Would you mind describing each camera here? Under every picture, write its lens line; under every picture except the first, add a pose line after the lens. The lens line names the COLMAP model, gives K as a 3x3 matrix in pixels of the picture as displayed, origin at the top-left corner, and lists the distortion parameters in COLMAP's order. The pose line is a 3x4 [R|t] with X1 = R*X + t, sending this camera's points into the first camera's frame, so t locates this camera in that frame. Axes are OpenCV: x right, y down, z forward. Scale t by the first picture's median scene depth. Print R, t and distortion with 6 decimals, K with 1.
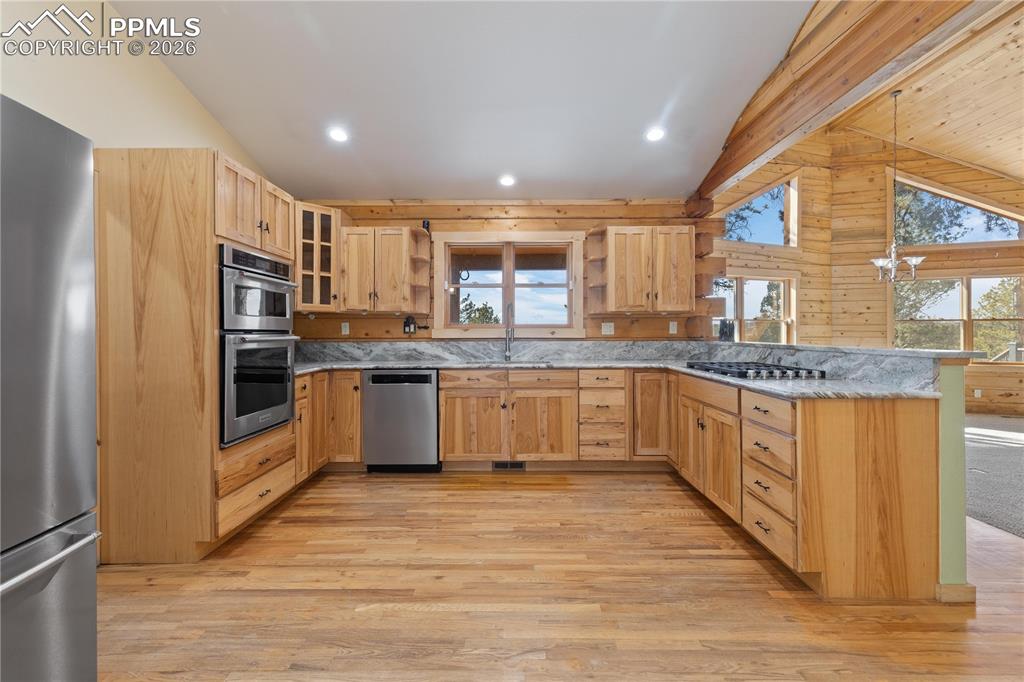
lens RADIAL K [[468.6, 0, 506.7], [0, 468.6, 335.0], [0, 0, 1]] dist [0.008802, -0.001157]
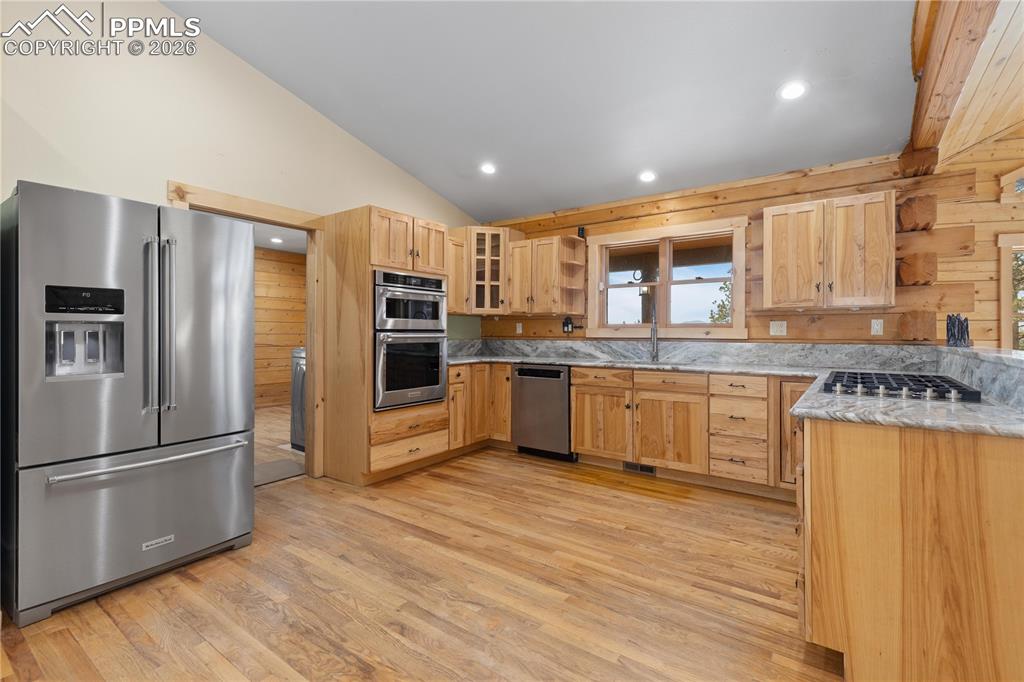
lens RADIAL K [[468.6, 0, 507.0], [0, 468.6, 334.3], [0, 0, 1]] dist [0.008802, -0.001157]
pose [[0.813832, 0.007021, -0.581058, 0.391273], [-0.007733, 0.999969, 0.001252, -0.000325], [0.581049, 0.003475, 0.813861, 0.045041]]
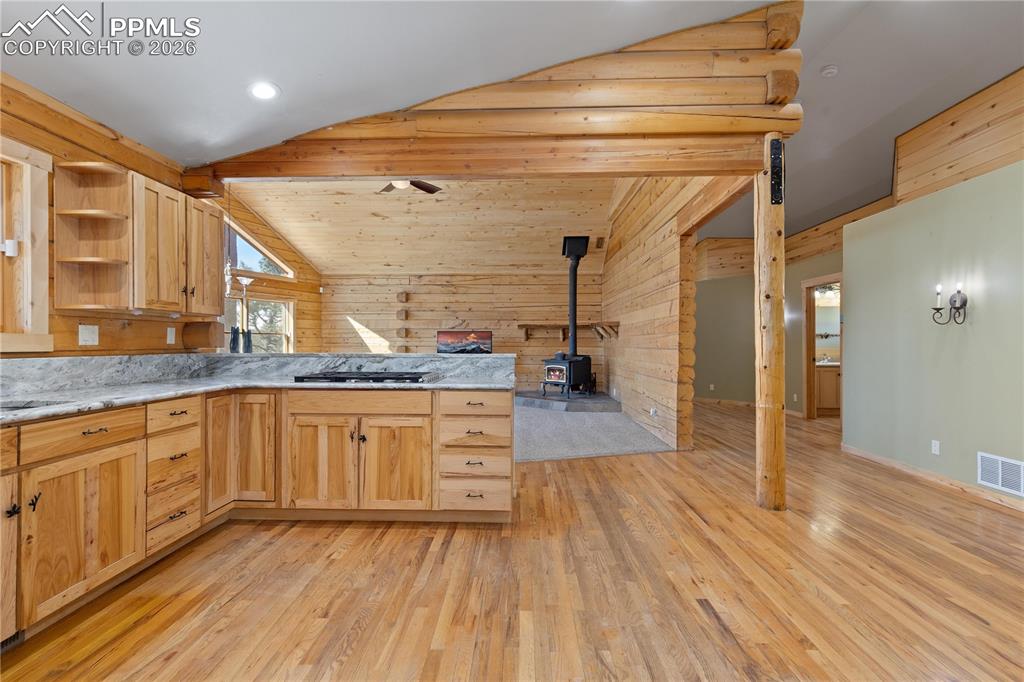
lens RADIAL K [[468.6, 0, 508.4], [0, 468.6, 343.8], [0, 0, 1]] dist [0.008802, -0.001157]
pose [[0.018148, 0.001317, 0.999834, -0.469268], [0.003946, 0.999991, -0.001389, 0.000162], [-0.999828, 0.003971, 0.018143, 0.578253]]
